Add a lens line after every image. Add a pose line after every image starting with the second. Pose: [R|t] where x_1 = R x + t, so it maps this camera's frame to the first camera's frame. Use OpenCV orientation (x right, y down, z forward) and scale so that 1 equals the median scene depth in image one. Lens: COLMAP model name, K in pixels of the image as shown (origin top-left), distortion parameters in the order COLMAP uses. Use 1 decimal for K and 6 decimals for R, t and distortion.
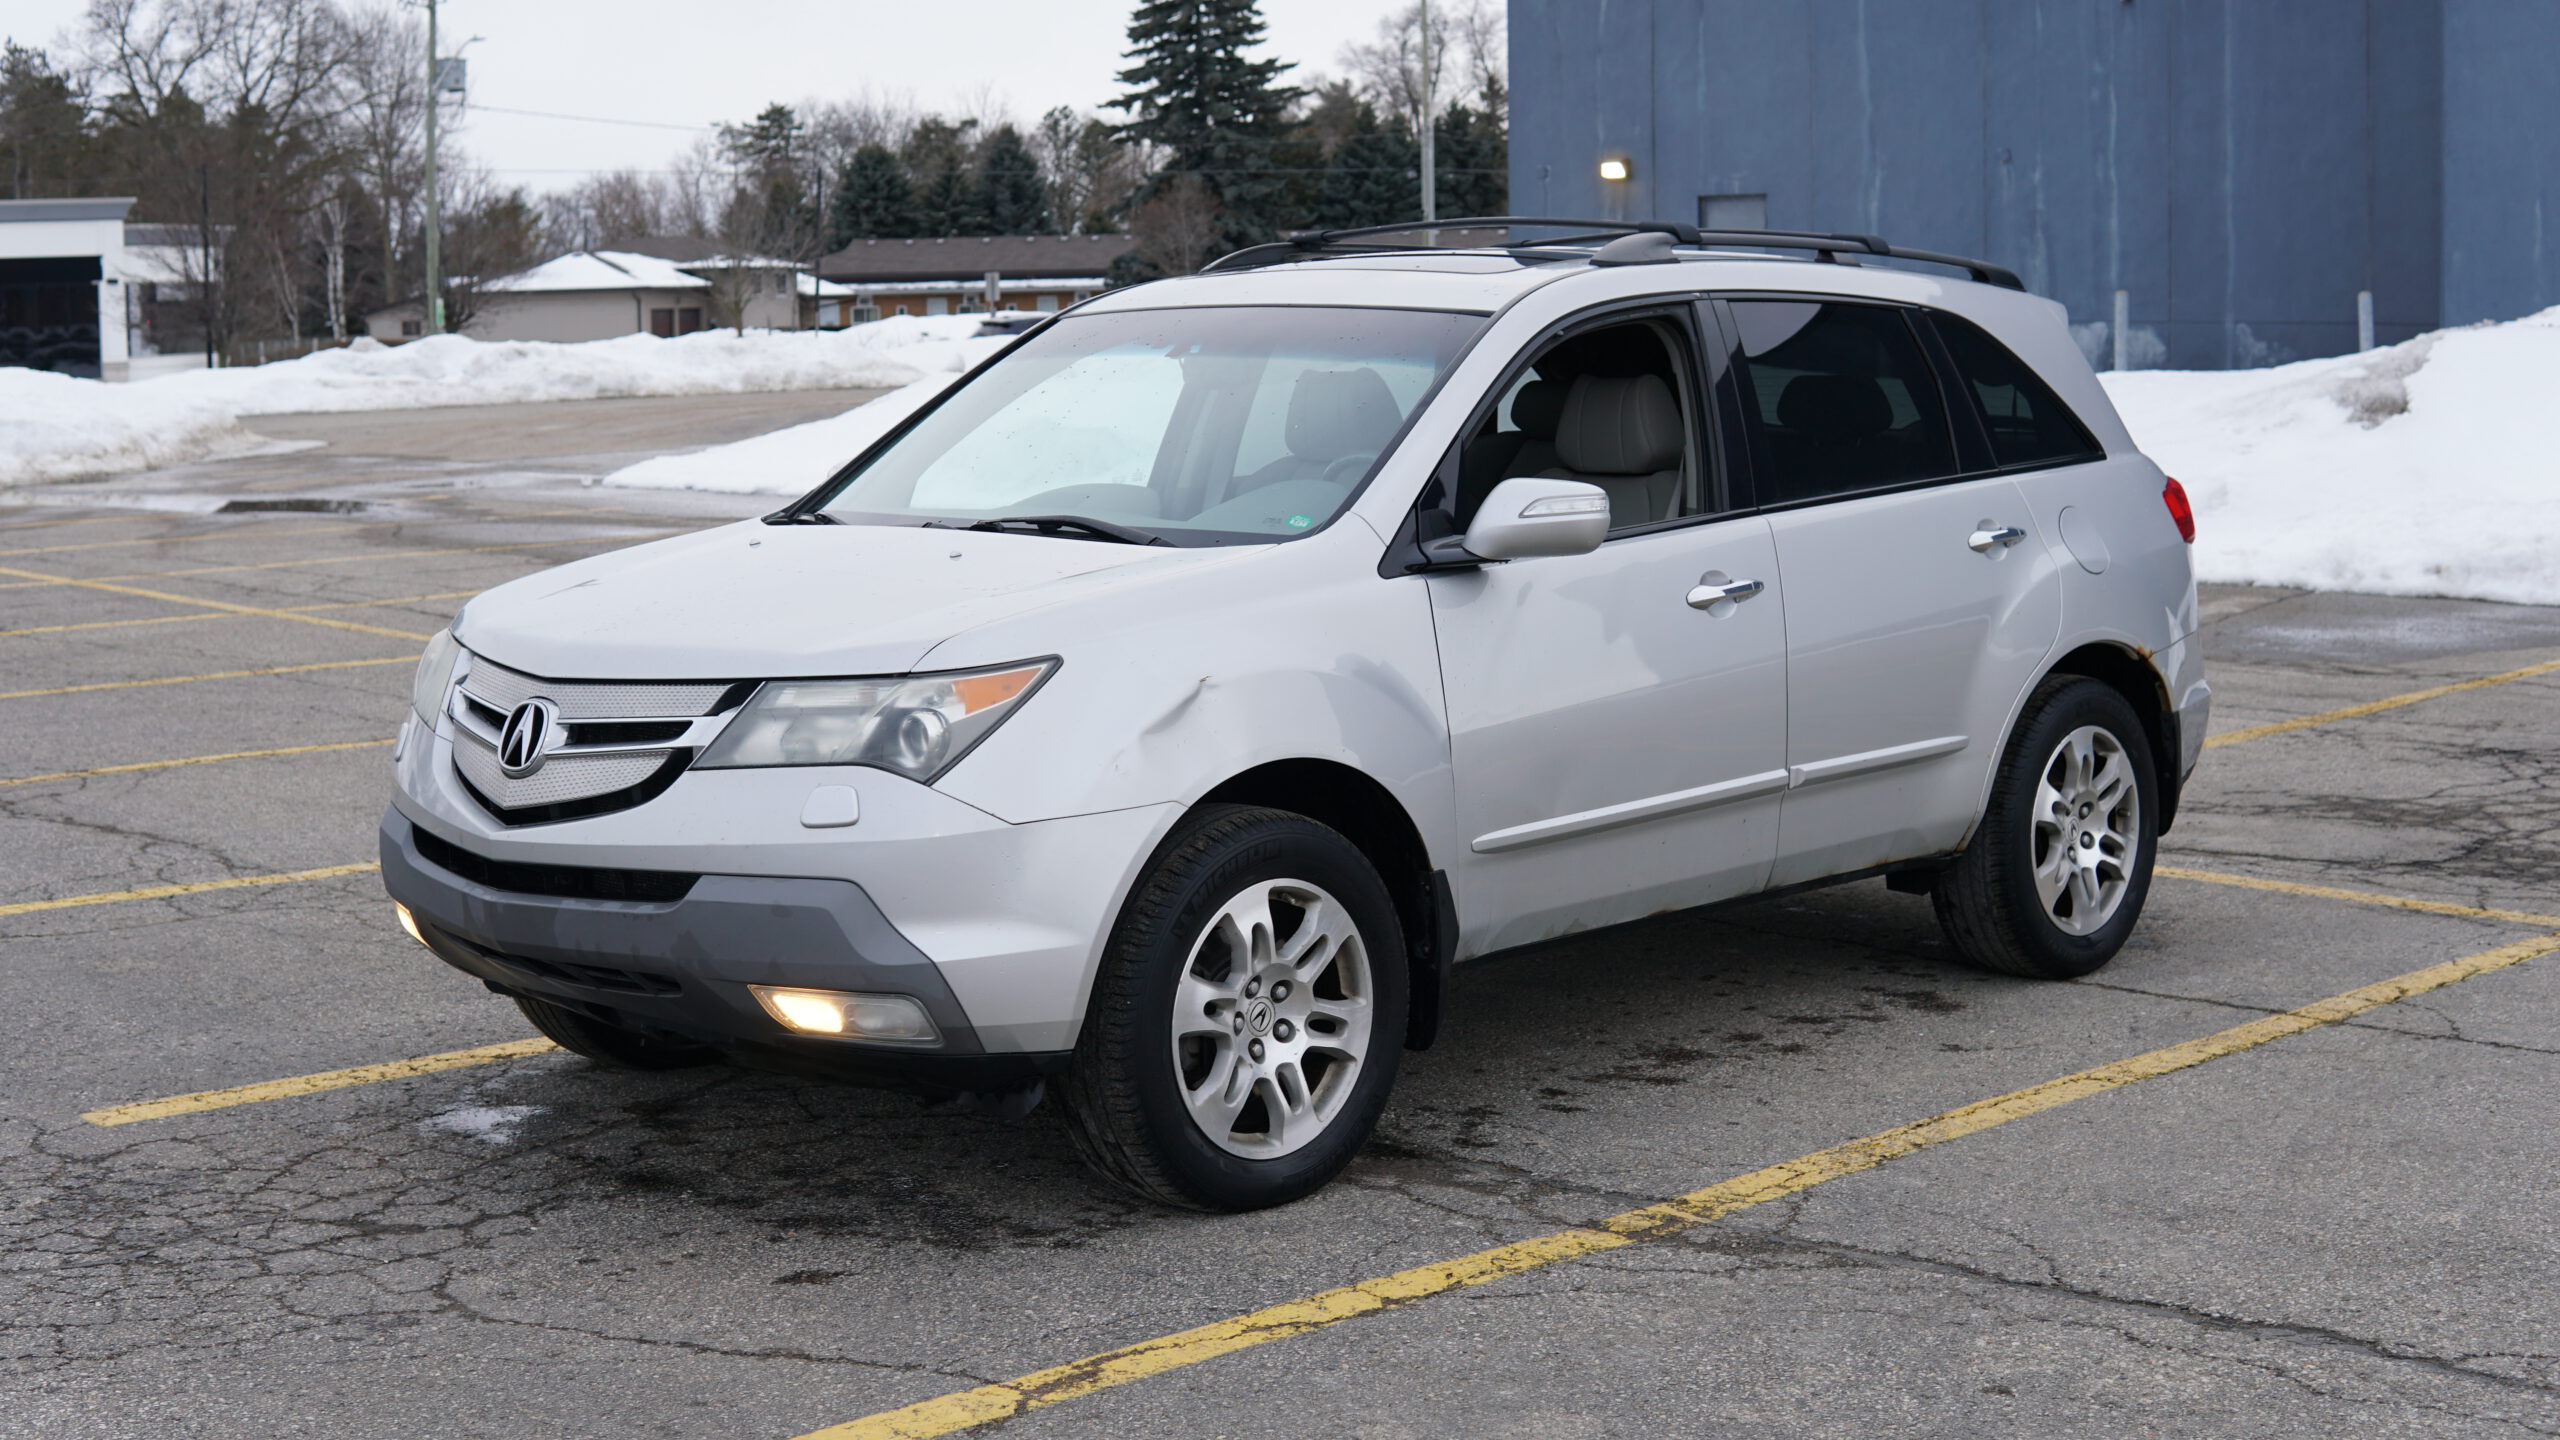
lens RADIAL K [[3432.9, 0, 1280.0], [0, 3432.9, 720.0], [0, 0, 1]] dist [-0.158680, -0.238375]
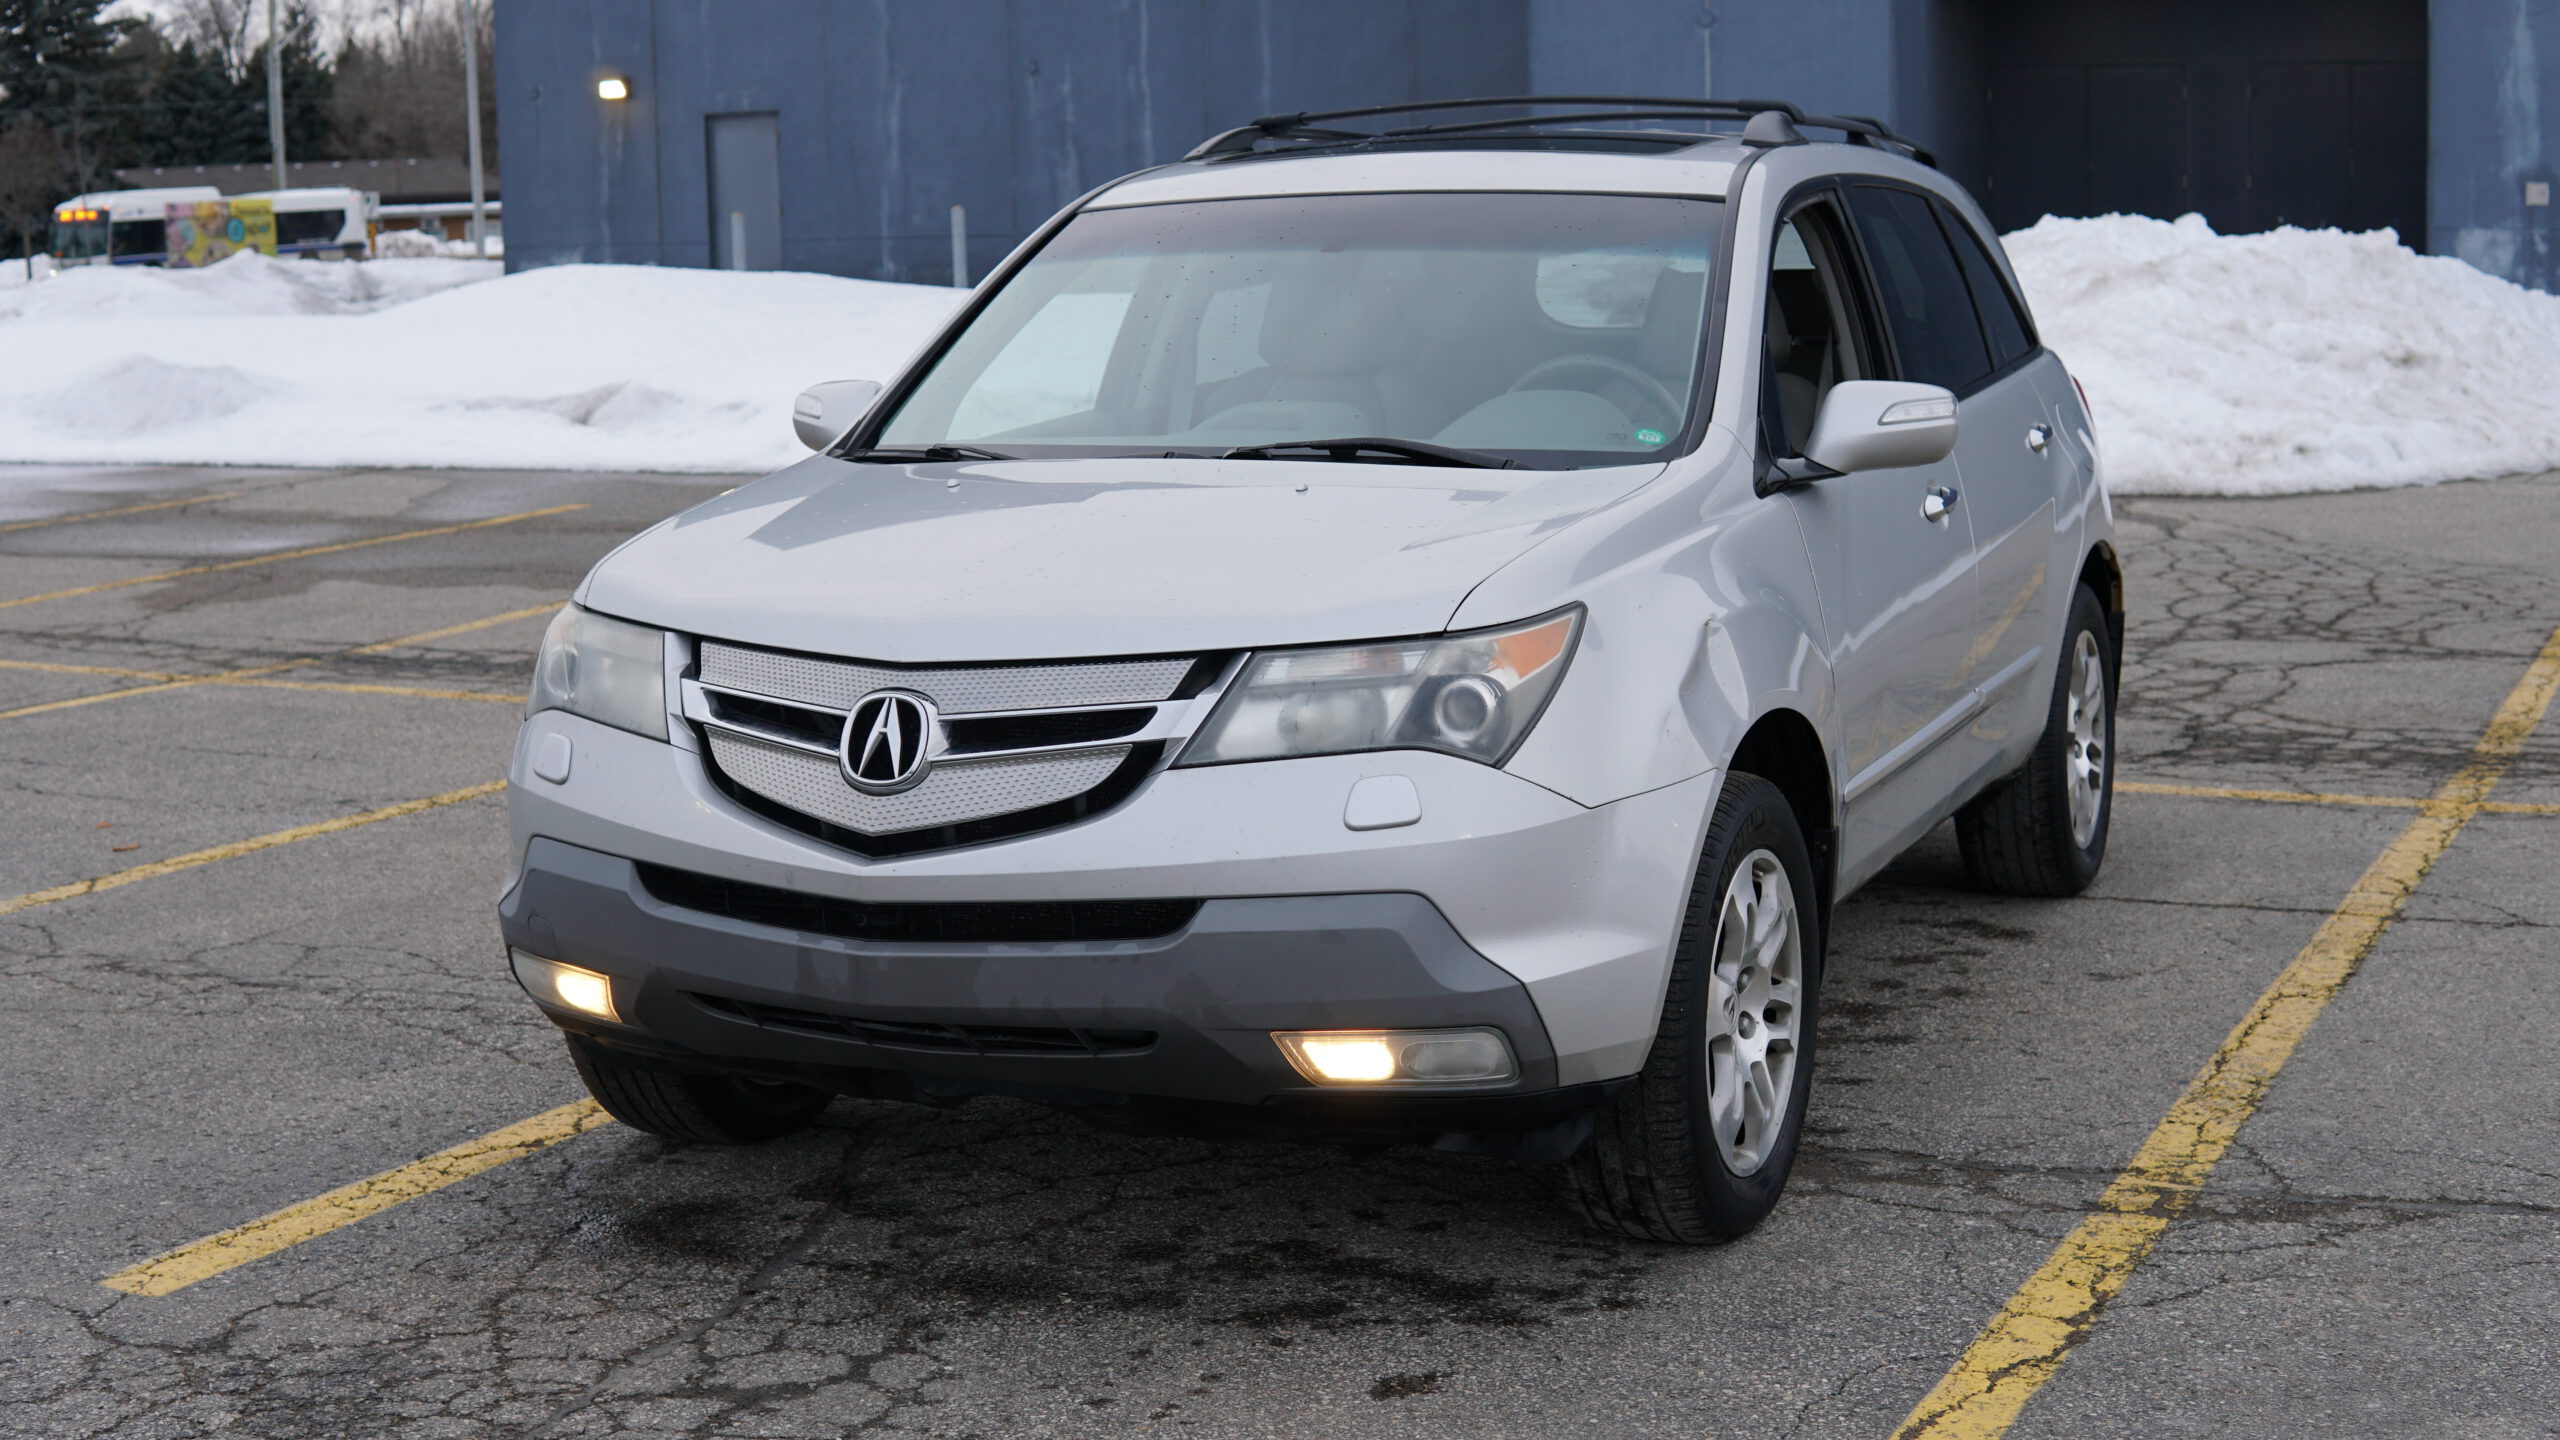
lens RADIAL K [[3432.9, 0, 1280.0], [0, 3432.9, 720.0], [0, 0, 1]] dist [-0.158680, -0.238375]
pose [[0.936263, -0.060586, 0.346037, -0.359074], [0.053282, 0.998111, 0.030590, -0.016658], [-0.347236, -0.010203, 0.937722, 0.208975]]
